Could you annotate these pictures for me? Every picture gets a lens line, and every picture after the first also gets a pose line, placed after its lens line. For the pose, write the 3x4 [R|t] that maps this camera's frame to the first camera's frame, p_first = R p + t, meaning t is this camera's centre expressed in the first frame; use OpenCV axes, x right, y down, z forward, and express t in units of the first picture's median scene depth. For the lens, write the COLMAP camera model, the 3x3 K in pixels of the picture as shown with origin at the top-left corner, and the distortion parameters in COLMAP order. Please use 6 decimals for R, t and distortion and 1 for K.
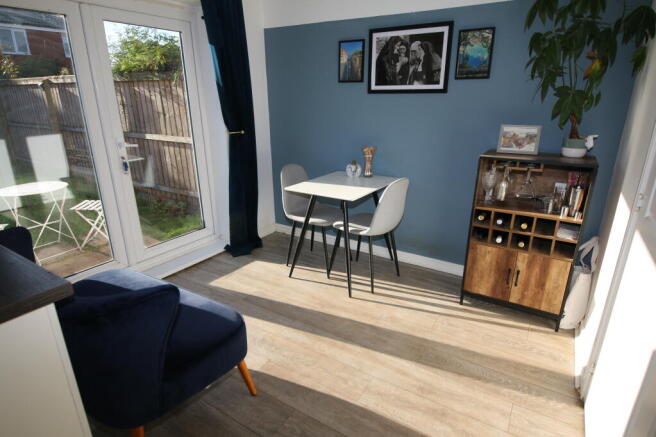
lens RADIAL K [[370.2, 0, 324.6], [0, 370.2, 217.7], [0, 0, 1]] dist [0.022580, -0.024151]
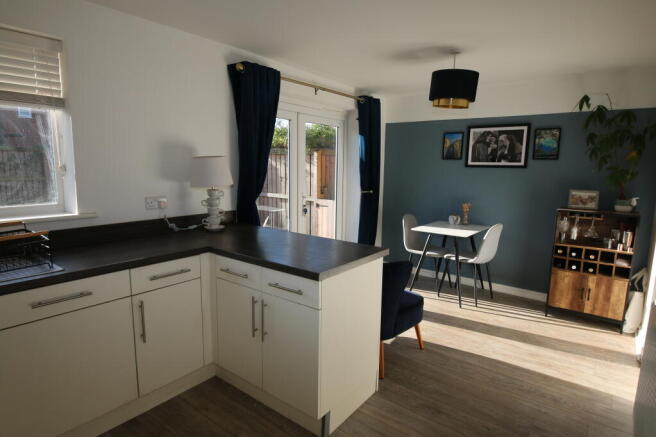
lens RADIAL K [[370.2, 0, 323.6], [0, 370.2, 218.9], [0, 0, 1]] dist [0.022580, -0.024151]
pose [[0.994698, 0.031228, -0.097980, -0.341280], [-0.047437, 0.984688, -0.167749, 0.154202], [0.091241, 0.171507, 0.980949, -0.509514]]
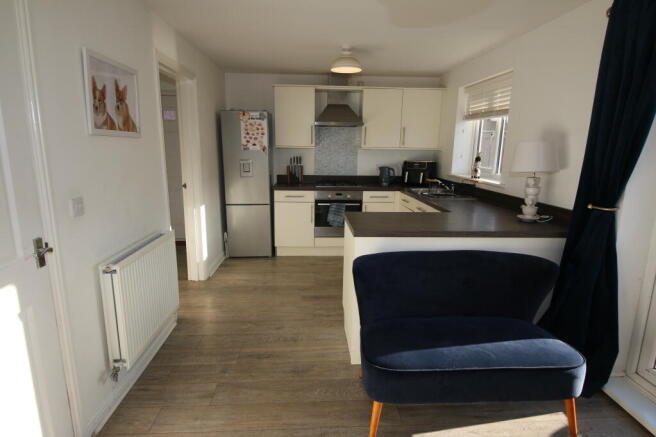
lens RADIAL K [[370.2, 0, 327.2], [0, 370.2, 220.7], [0, 0, 1]] dist [0.022580, -0.024151]
pose [[-0.813683, 0.111380, -0.570538, 0.269207], [-0.190922, 0.875823, 0.443264, -0.319502], [0.549061, 0.469605, -0.691378, 0.936765]]
